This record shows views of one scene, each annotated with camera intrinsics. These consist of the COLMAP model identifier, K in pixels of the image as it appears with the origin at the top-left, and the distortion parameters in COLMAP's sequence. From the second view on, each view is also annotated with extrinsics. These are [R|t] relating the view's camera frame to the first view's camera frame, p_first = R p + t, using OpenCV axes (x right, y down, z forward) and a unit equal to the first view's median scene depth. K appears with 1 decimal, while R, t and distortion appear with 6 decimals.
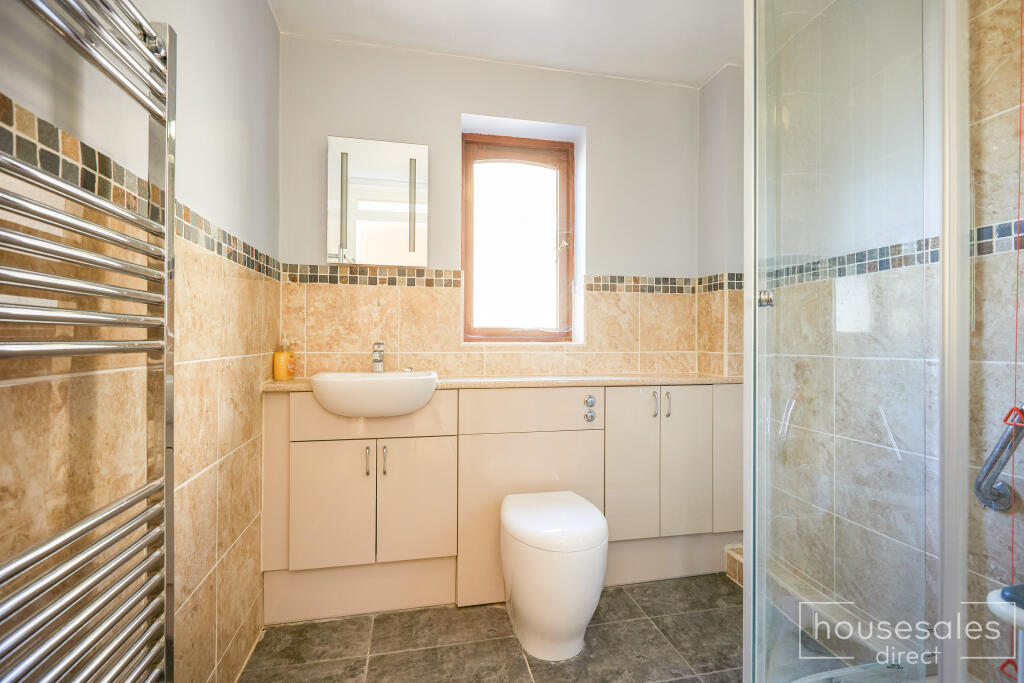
lens RADIAL K [[472.3, 0, 515.1], [0, 472.3, 340.1], [0, 0, 1]] dist [0.009191, -0.000082]
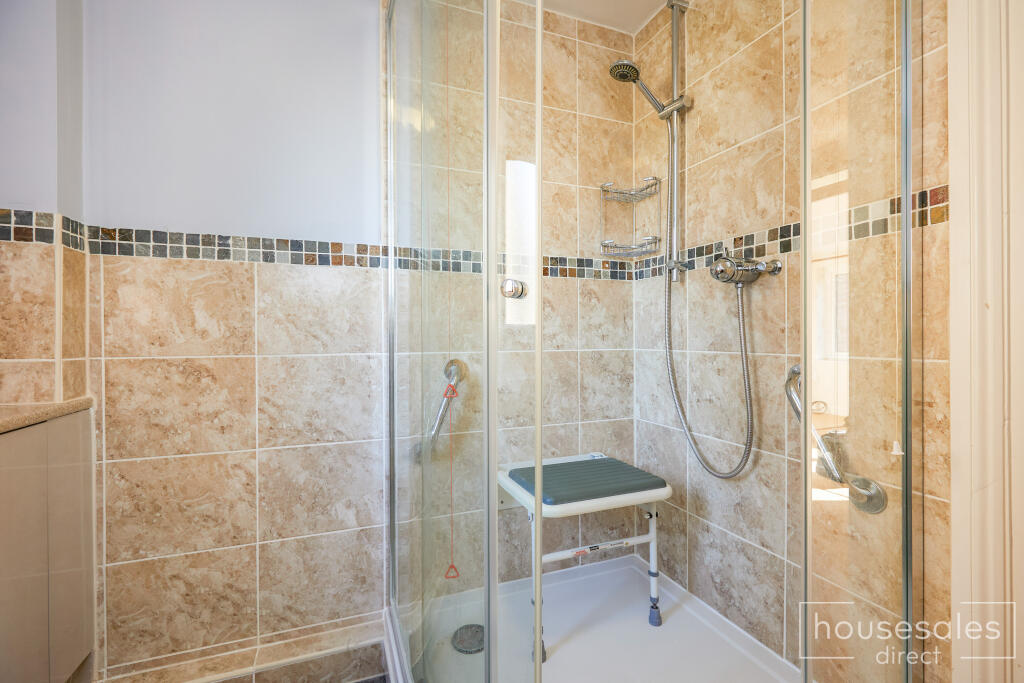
lens RADIAL K [[472.3, 0, 518.1], [0, 472.3, 335.7], [0, 0, 1]] dist [0.009191, -0.000082]
pose [[-0.178096, -0.003308, 0.984008, -0.247586], [-0.000306, 0.999994, 0.003306, -0.004083], [-0.984013, 0.000287, -0.178096, 0.735063]]
